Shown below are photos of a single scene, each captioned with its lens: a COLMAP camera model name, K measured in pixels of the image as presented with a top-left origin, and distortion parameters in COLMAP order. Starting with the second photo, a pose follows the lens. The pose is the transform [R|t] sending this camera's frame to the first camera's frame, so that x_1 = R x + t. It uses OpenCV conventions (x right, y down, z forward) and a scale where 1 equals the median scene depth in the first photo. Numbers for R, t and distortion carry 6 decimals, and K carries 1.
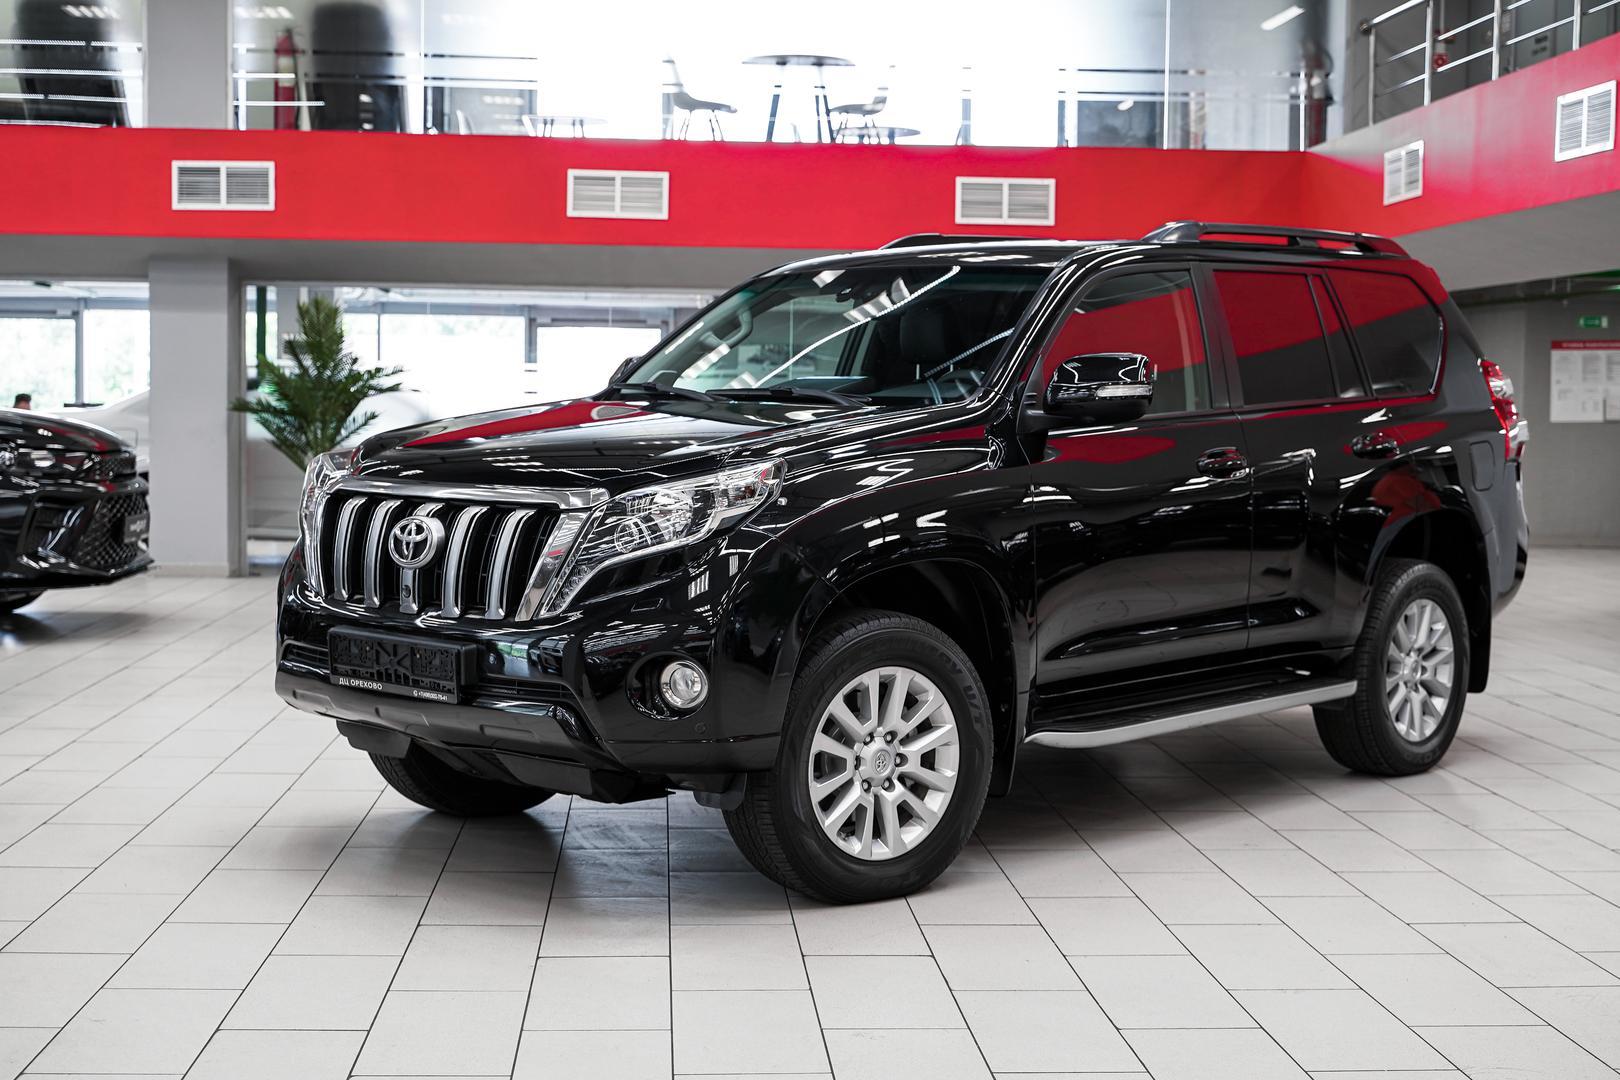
lens RADIAL K [[2370.3, 0, 810.0], [0, 2370.3, 540.0], [0, 0, 1]] dist [-0.010383, -0.083700]
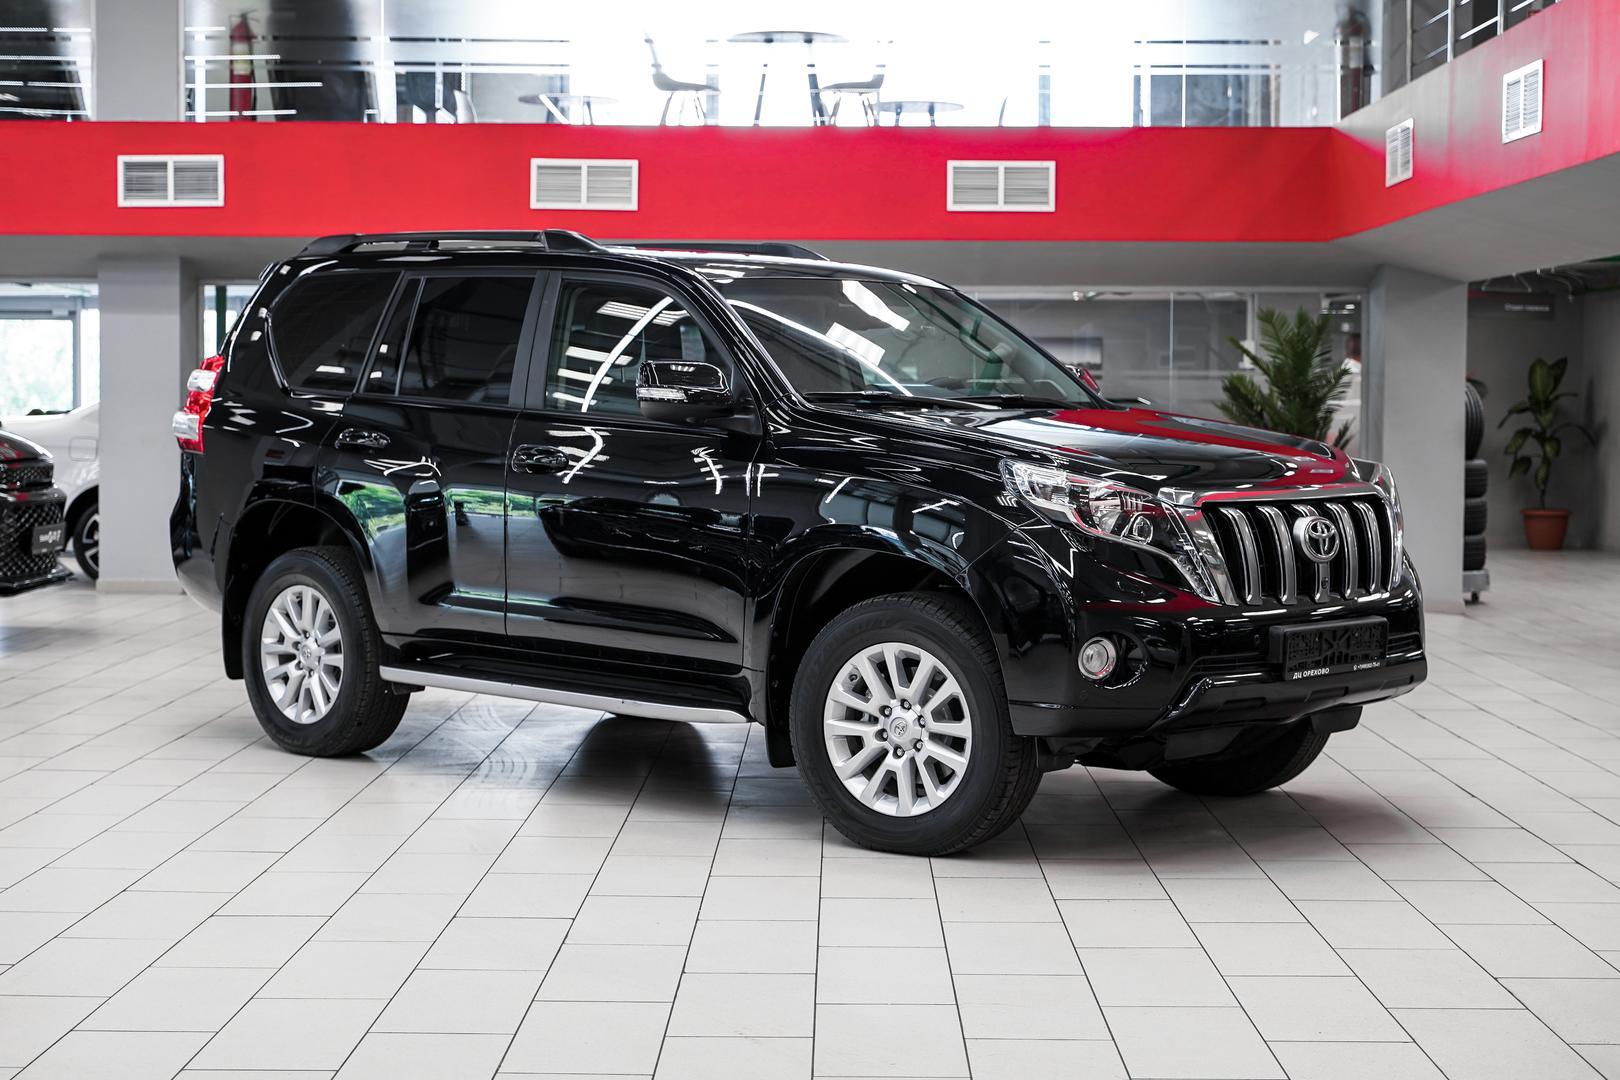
lens RADIAL K [[2806.3, 0, 805.6], [0, 2806.3, 534.3], [0, 0, 1]] dist [-0.028007, -0.000753]
pose [[0.996652, -0.002851, -0.081713, 0.108178], [0.001878, 0.999926, -0.011991, 0.006754], [0.081741, 0.011798, 0.996584, -0.108815]]
